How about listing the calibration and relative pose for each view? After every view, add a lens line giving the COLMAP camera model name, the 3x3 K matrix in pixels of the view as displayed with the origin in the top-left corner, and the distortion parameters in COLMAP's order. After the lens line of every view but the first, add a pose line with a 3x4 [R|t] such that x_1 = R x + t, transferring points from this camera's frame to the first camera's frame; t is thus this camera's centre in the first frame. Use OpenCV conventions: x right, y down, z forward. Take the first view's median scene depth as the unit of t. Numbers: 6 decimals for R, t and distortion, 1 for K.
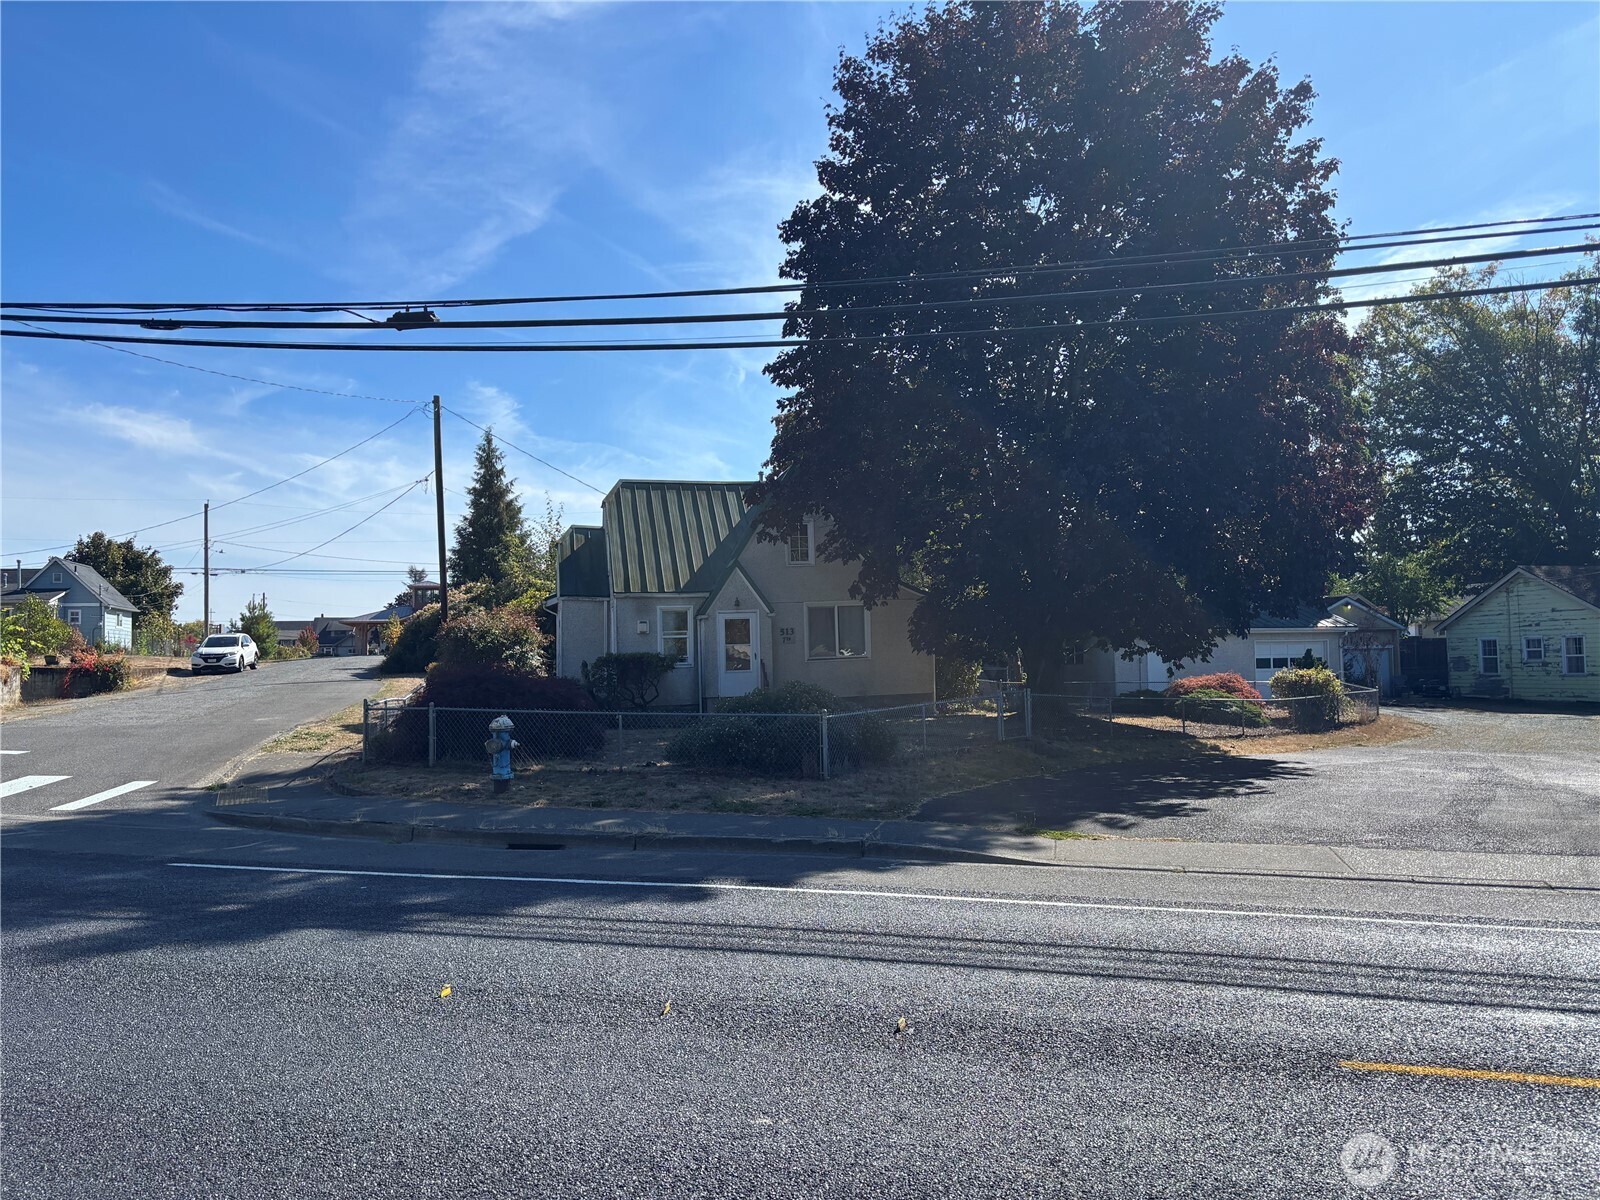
lens RADIAL K [[1186.6, 0, 800.0], [0, 1186.6, 600.0], [0, 0, 1]] dist [0.037409, -0.008140]
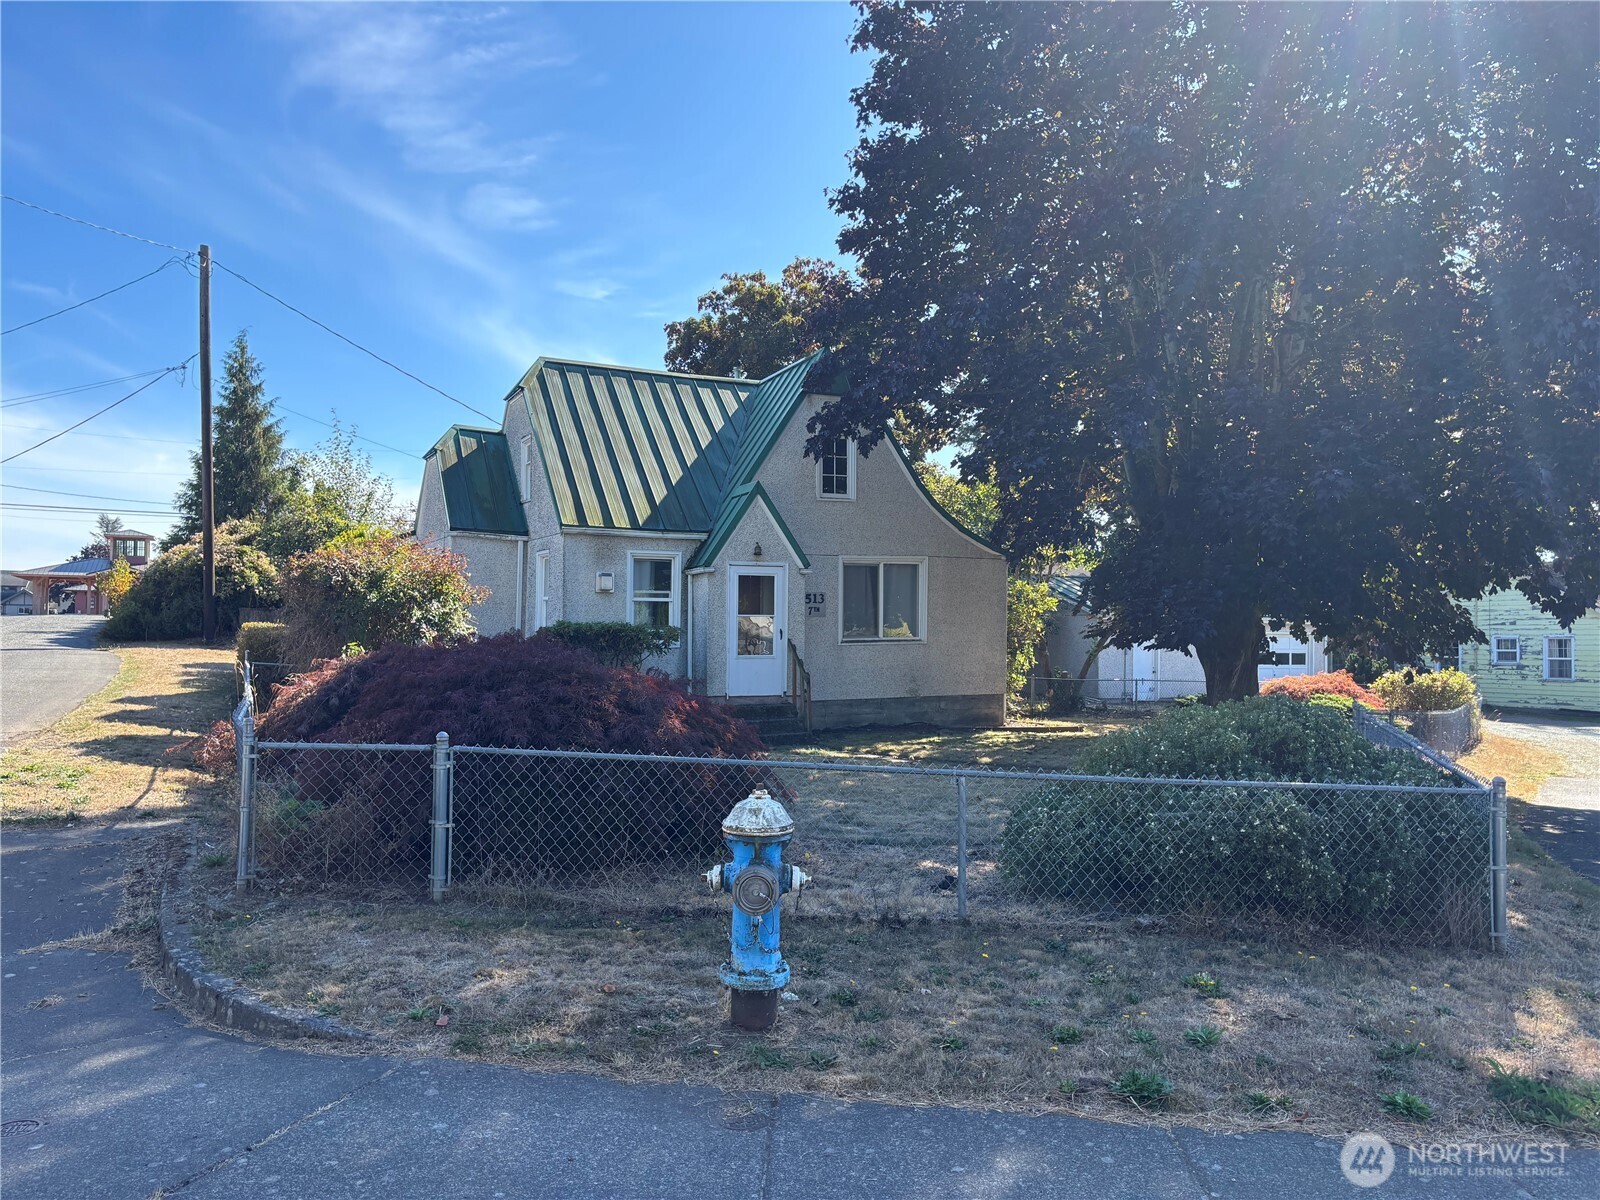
lens RADIAL K [[1193.3, 0, 800.0], [0, 1193.3, 600.0], [0, 0, 1]] dist [0.033194, -0.033640]
pose [[0.975795, 0.036441, 0.215630, -0.153196], [-0.040033, 0.999123, 0.012311, 0.018836], [-0.214992, -0.020645, 0.976398, 0.327500]]
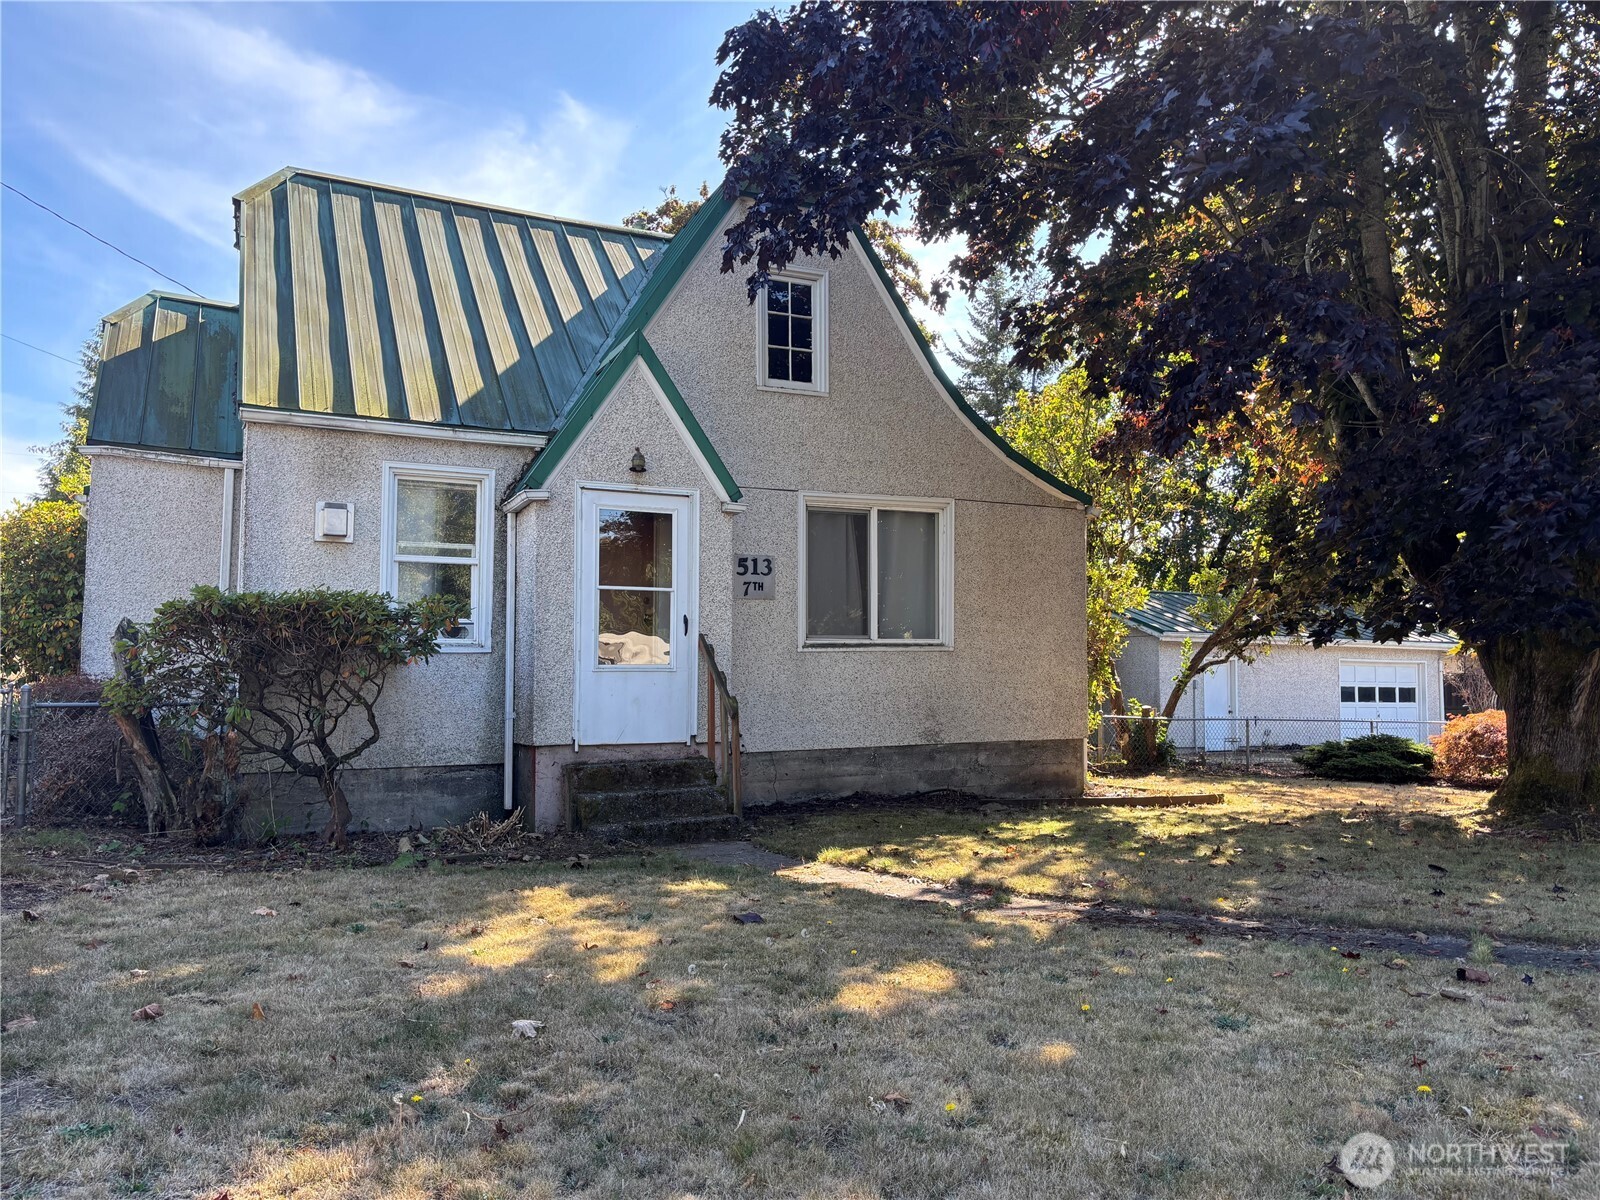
lens RADIAL K [[1186.6, 0, 800.0], [0, 1186.6, 600.0], [0, 0, 1]] dist [0.037409, -0.008140]
pose [[0.972522, 0.041392, 0.229101, -0.075847], [-0.034985, 0.998877, -0.031961, 0.045837], [-0.230167, 0.023068, 0.972878, 0.601095]]
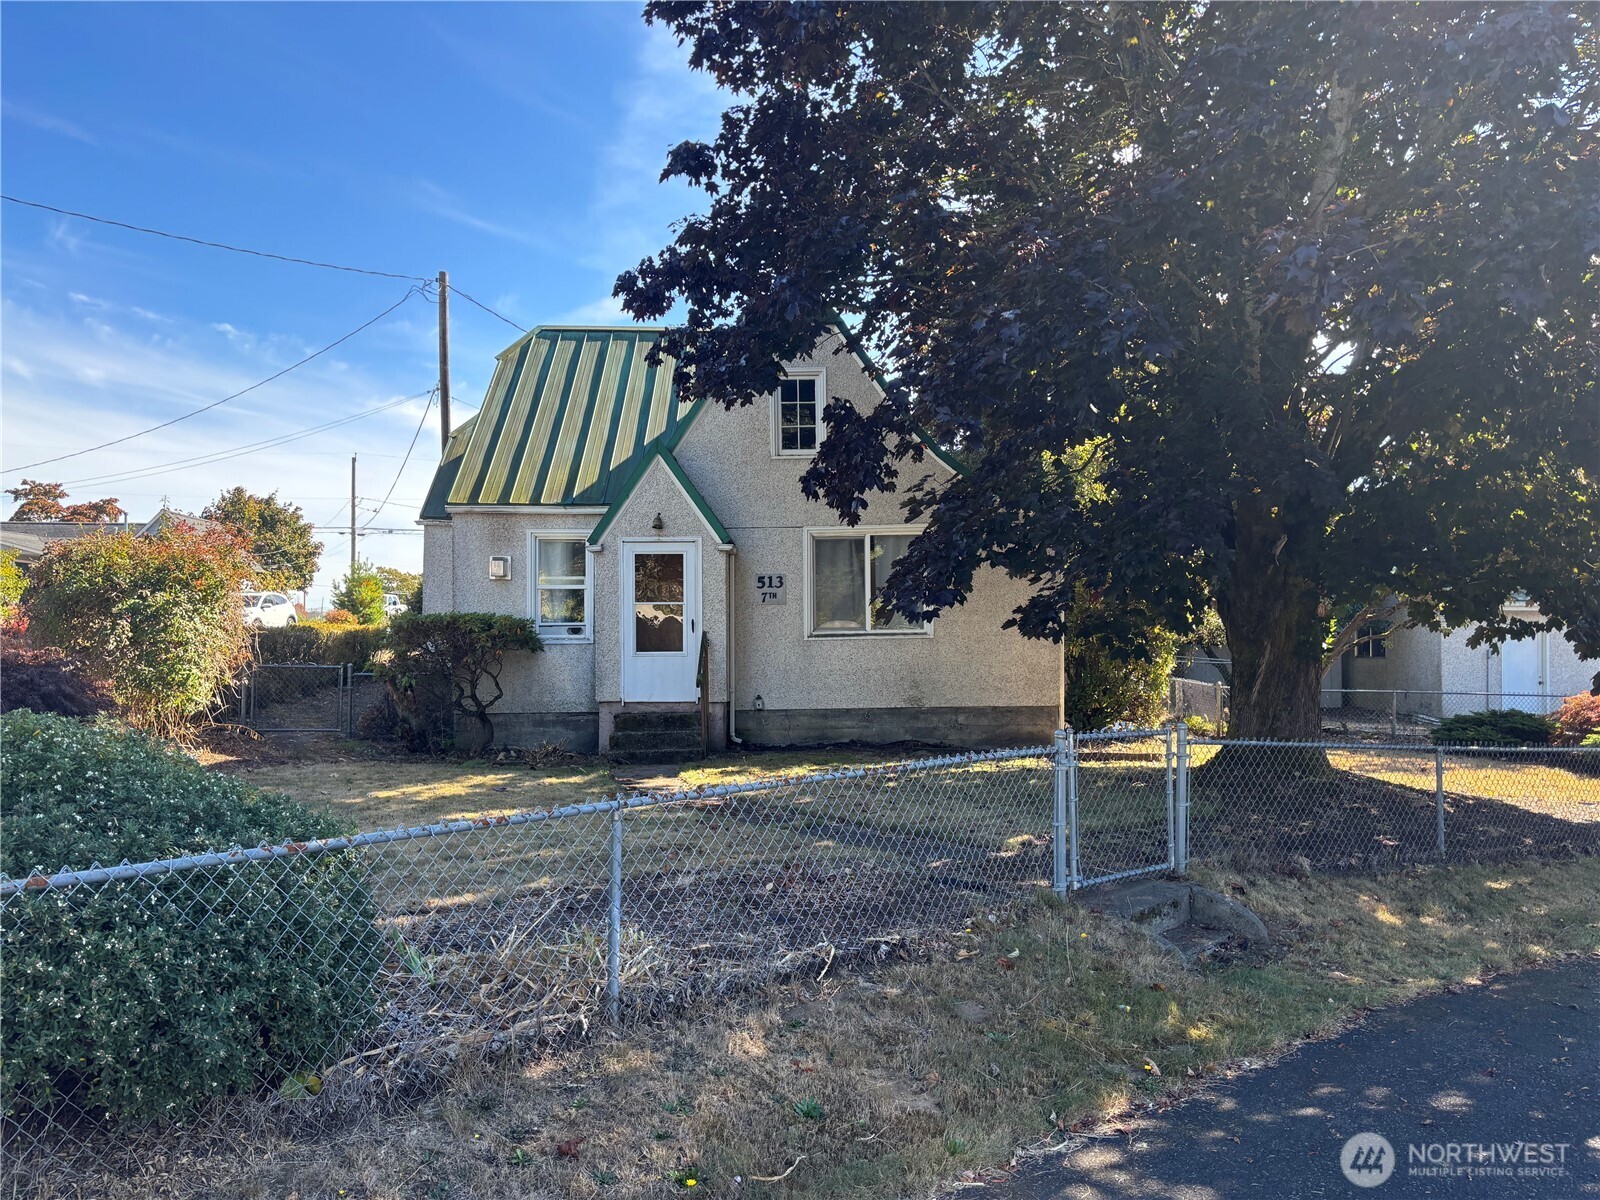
lens RADIAL K [[1193.3, 0, 800.0], [0, 1193.3, 600.0], [0, 0, 1]] dist [0.033194, -0.033640]
pose [[0.975121, 0.017242, -0.221000, 0.113250], [-0.014060, 0.999774, 0.015962, 0.024941], [0.221225, -0.012458, 0.975143, 0.452214]]
